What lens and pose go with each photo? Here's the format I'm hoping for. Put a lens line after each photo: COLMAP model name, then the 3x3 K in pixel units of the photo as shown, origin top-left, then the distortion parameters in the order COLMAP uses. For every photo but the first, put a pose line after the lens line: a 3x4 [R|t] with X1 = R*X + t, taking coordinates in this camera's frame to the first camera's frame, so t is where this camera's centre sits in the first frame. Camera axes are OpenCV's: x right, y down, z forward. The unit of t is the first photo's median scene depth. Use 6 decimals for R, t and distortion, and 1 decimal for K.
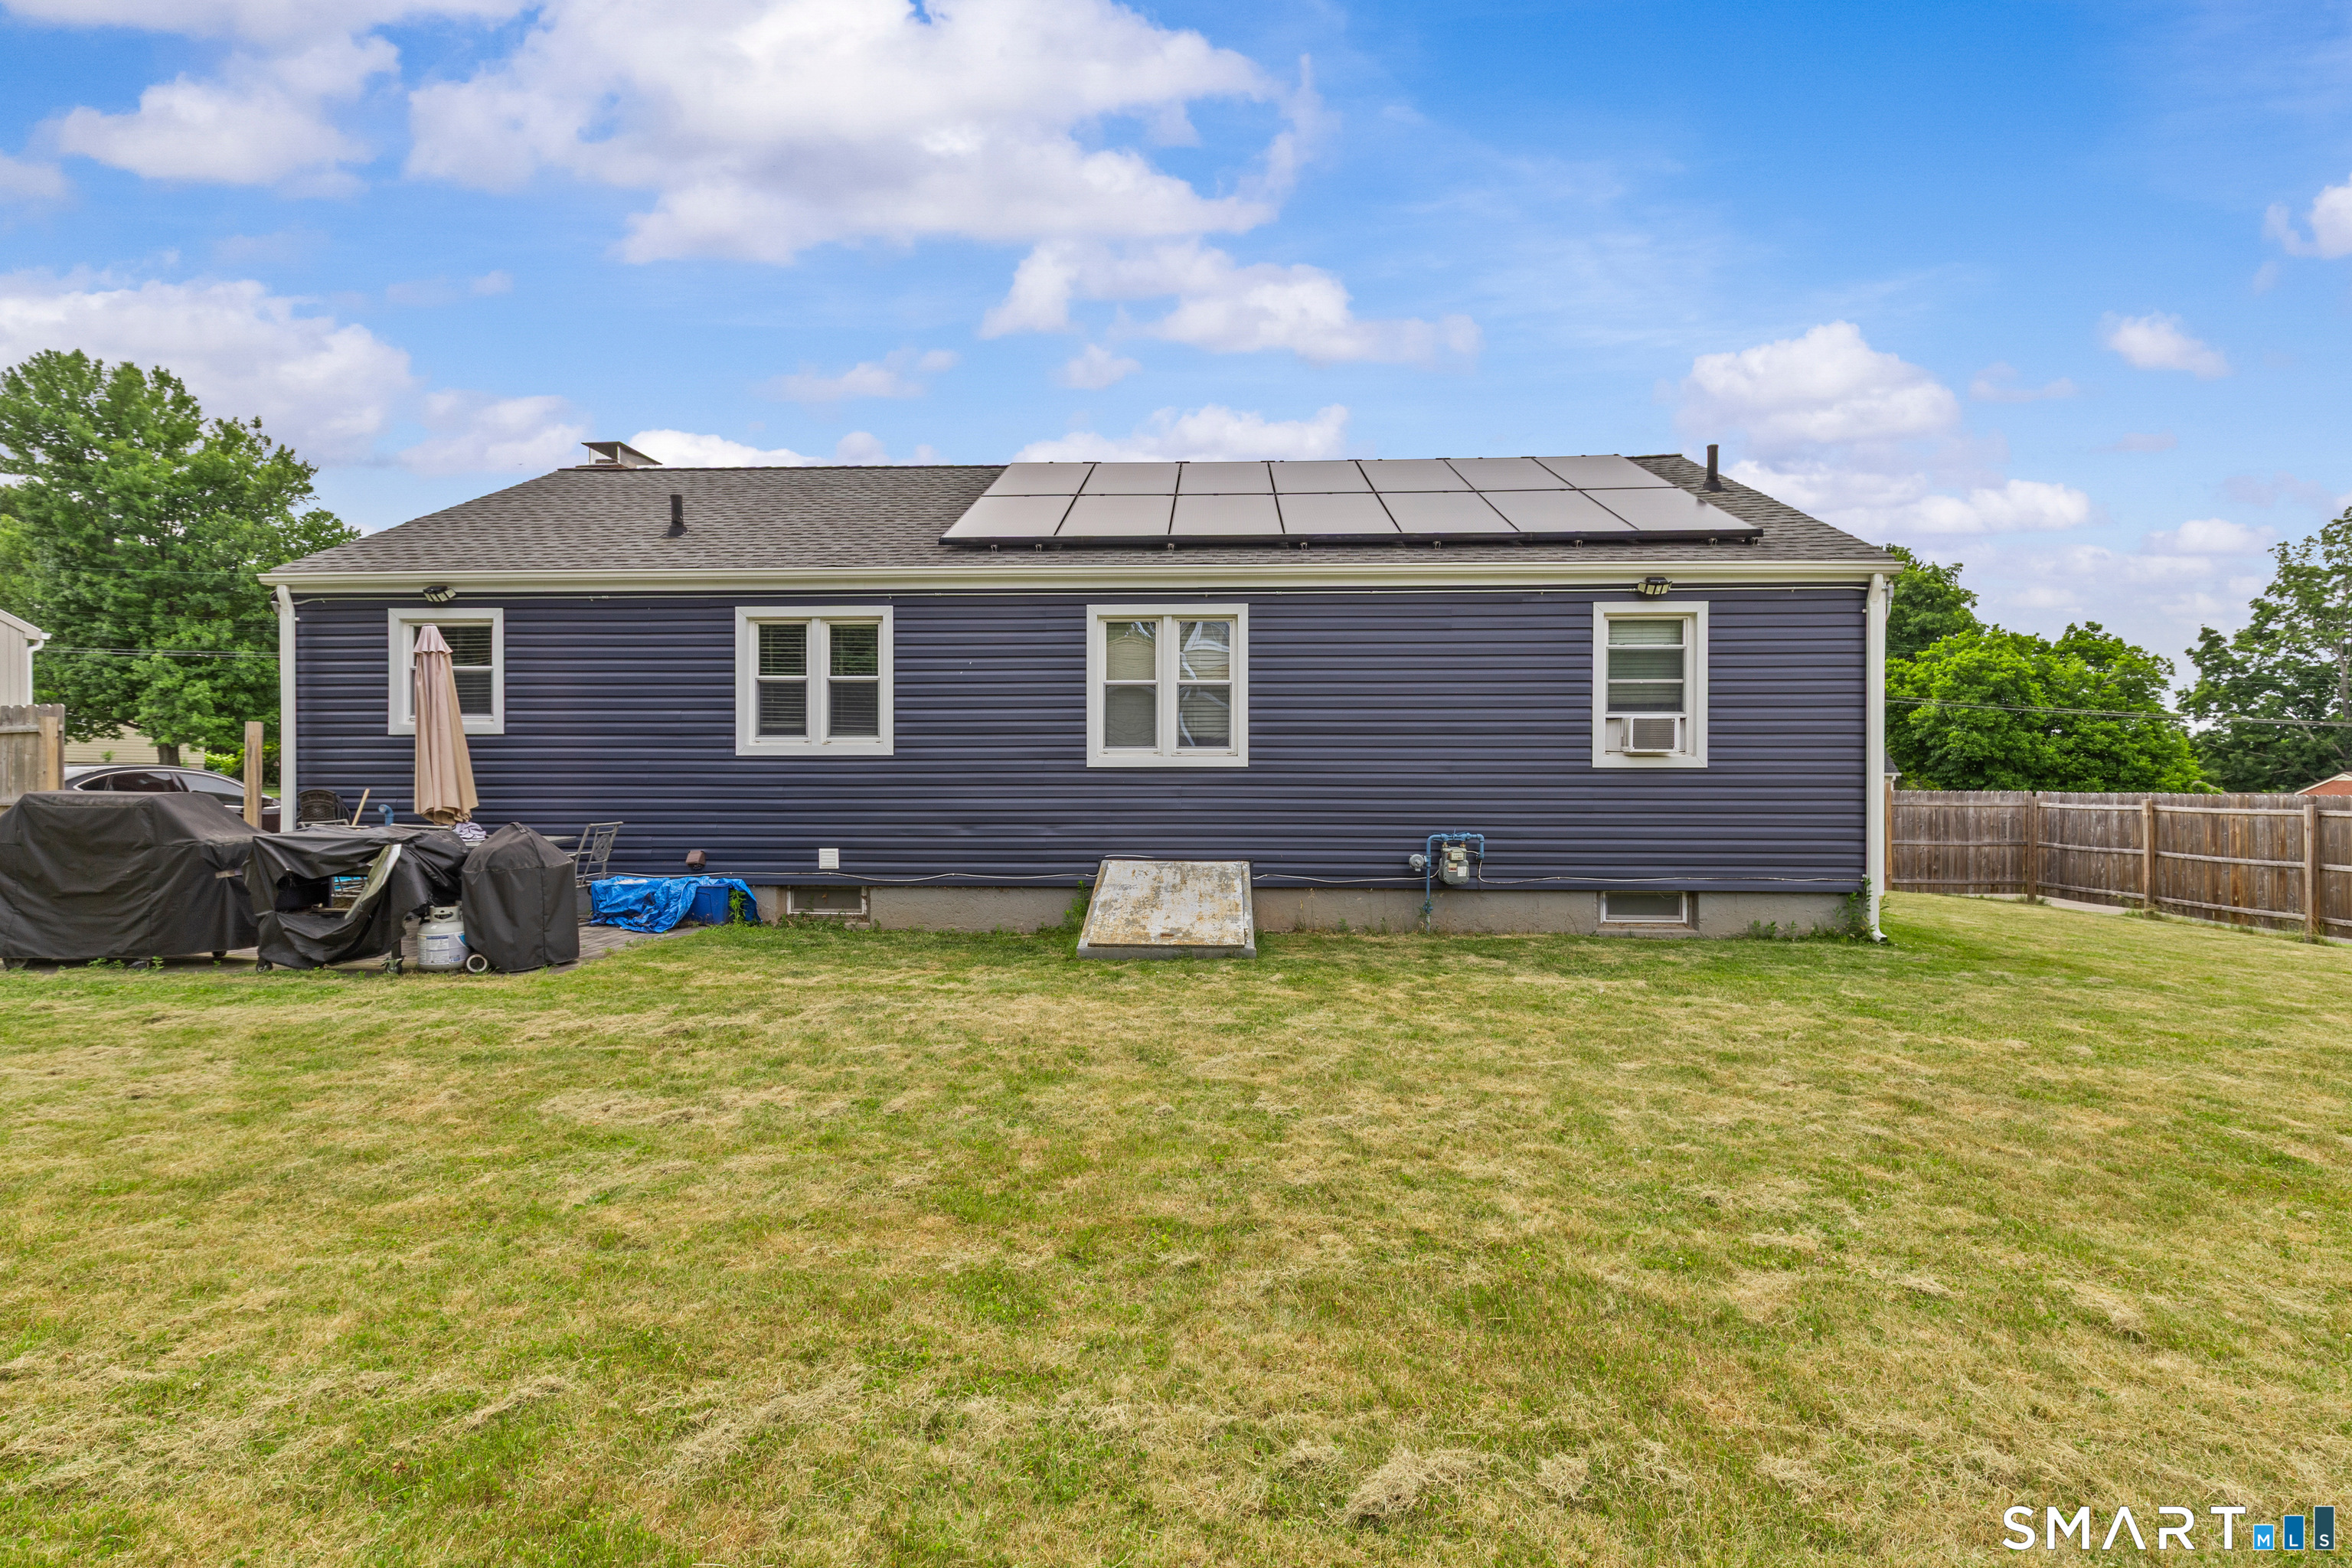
lens RADIAL K [[1088.6, 0, 1189.6], [0, 1088.6, 793.9], [0, 0, 1]] dist [0.006413, -0.000996]
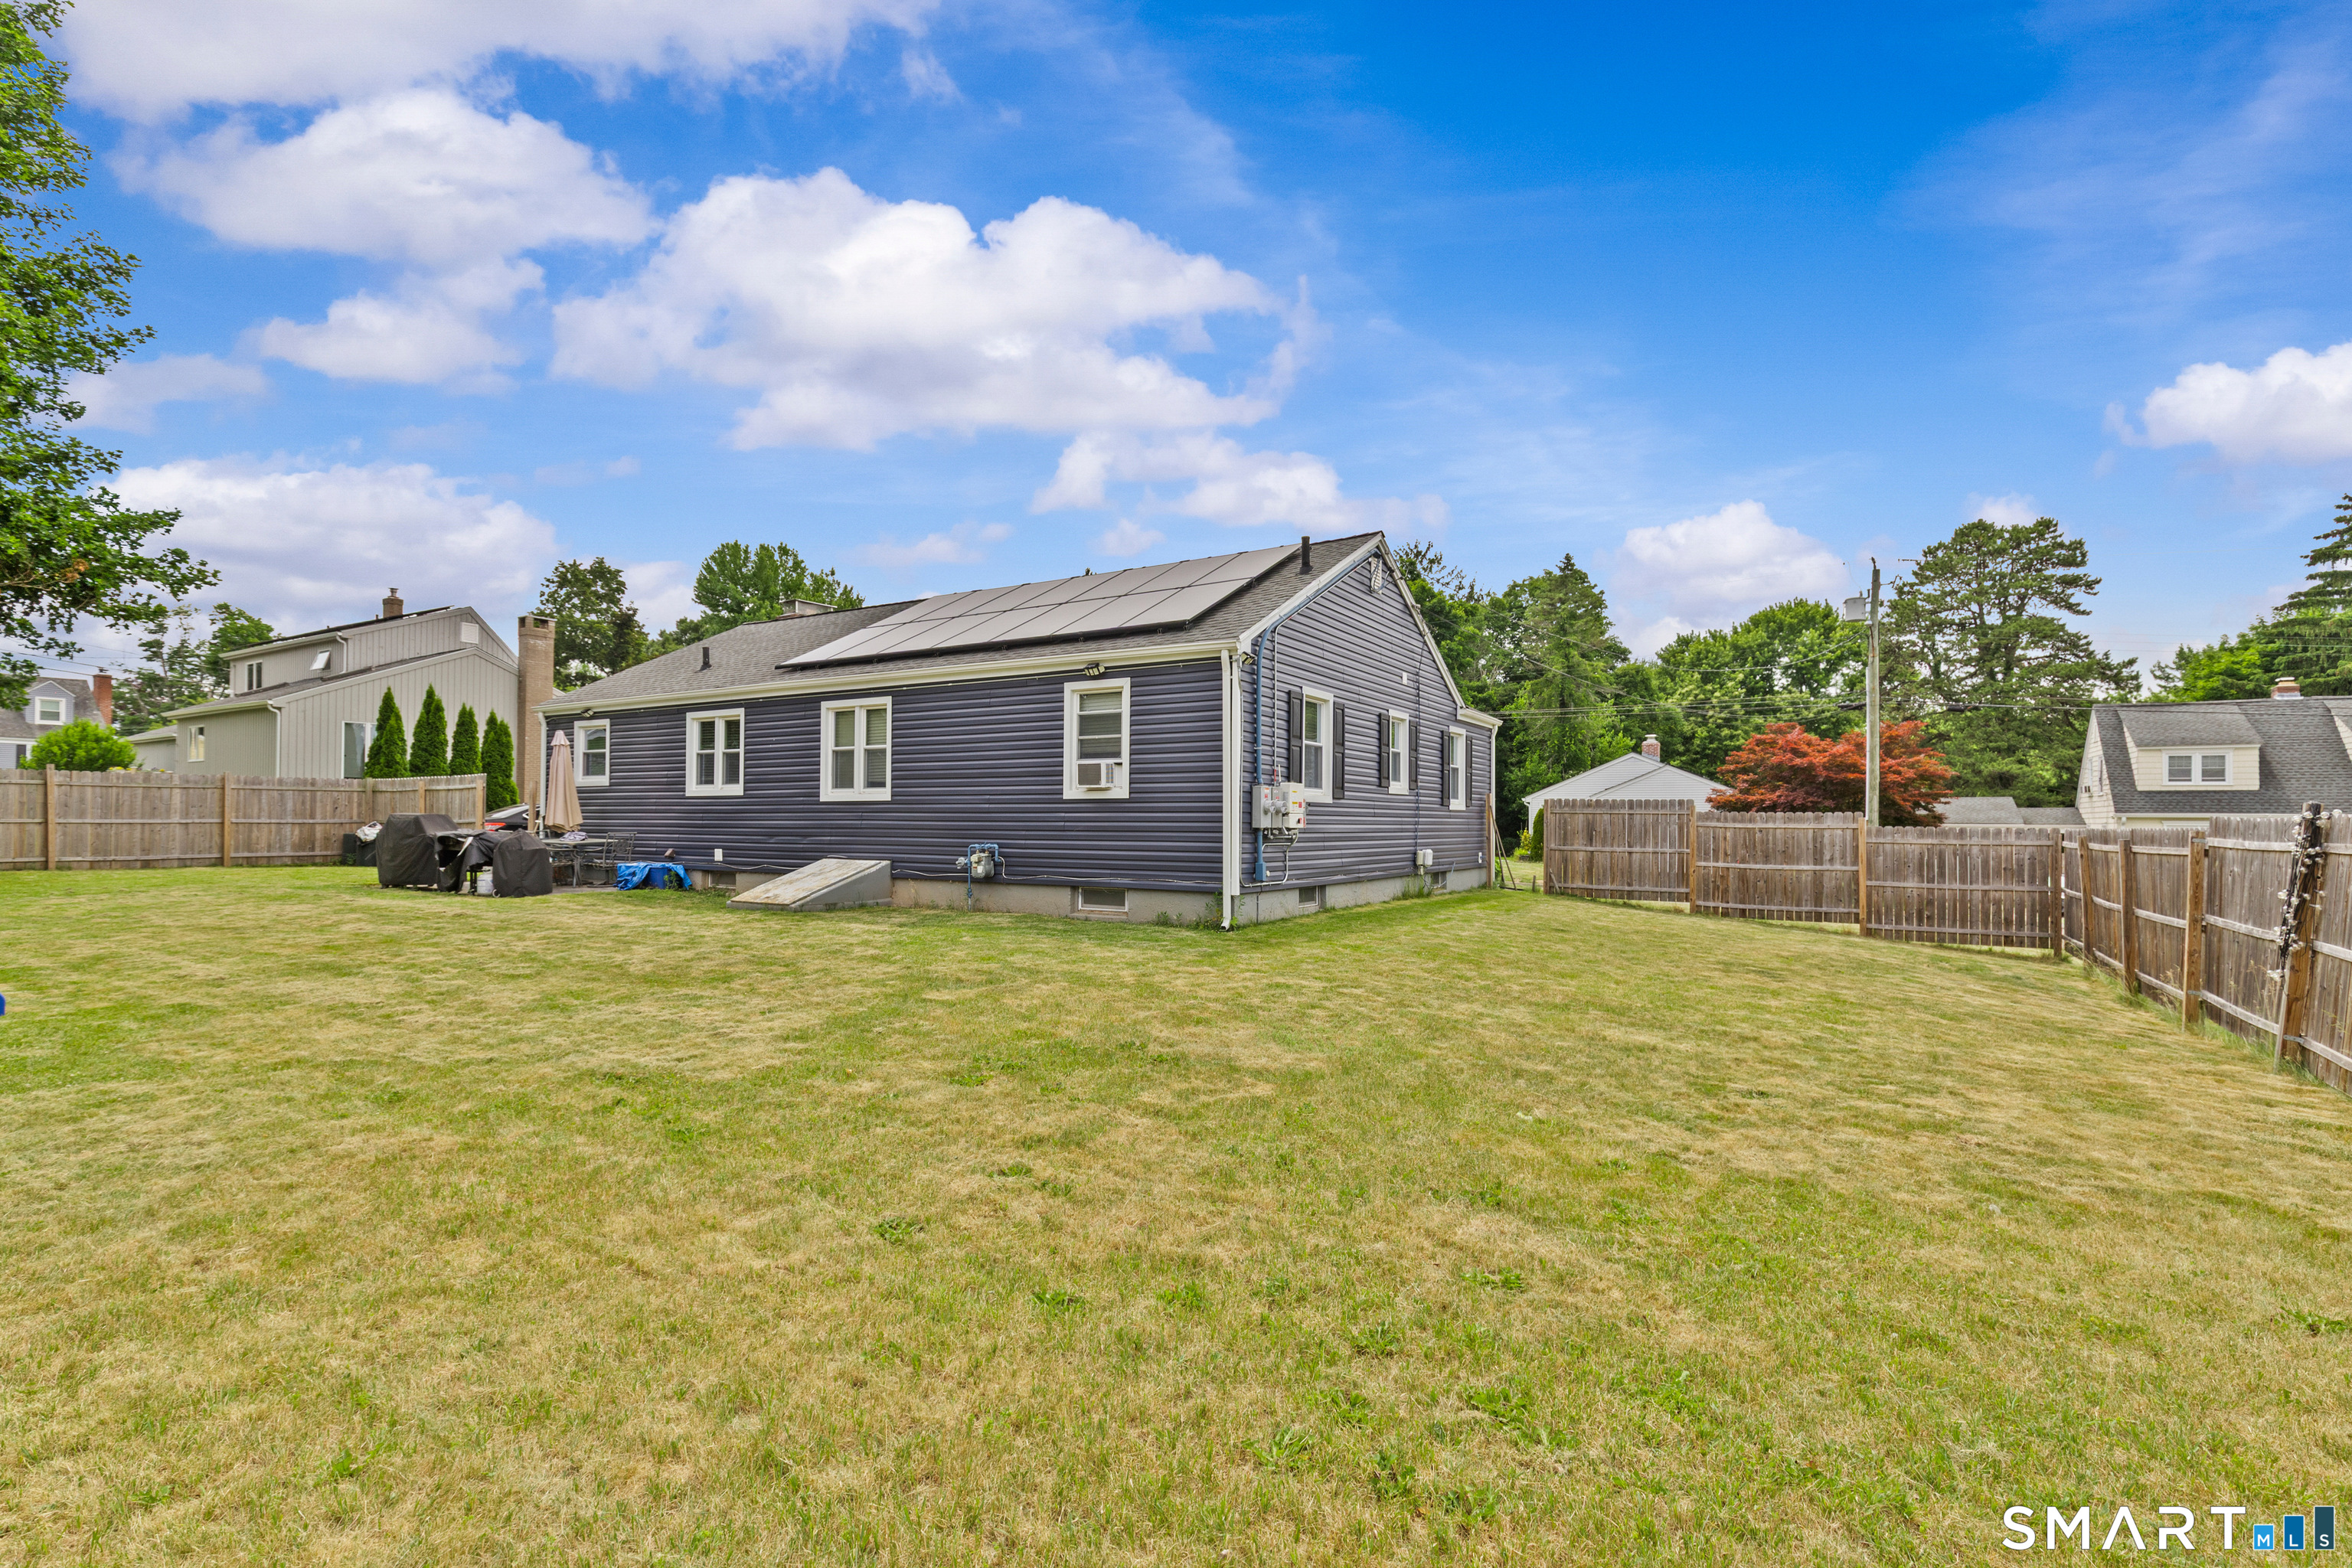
lens RADIAL K [[1088.6, 0, 1164.3], [0, 1088.6, 824.8], [0, 0, 1]] dist [0.006413, -0.000996]
pose [[0.870957, 0.004319, -0.491340, 1.170559], [-0.011061, 0.999880, -0.010817, 0.023063], [0.491235, 0.014856, 0.870900, -0.169466]]
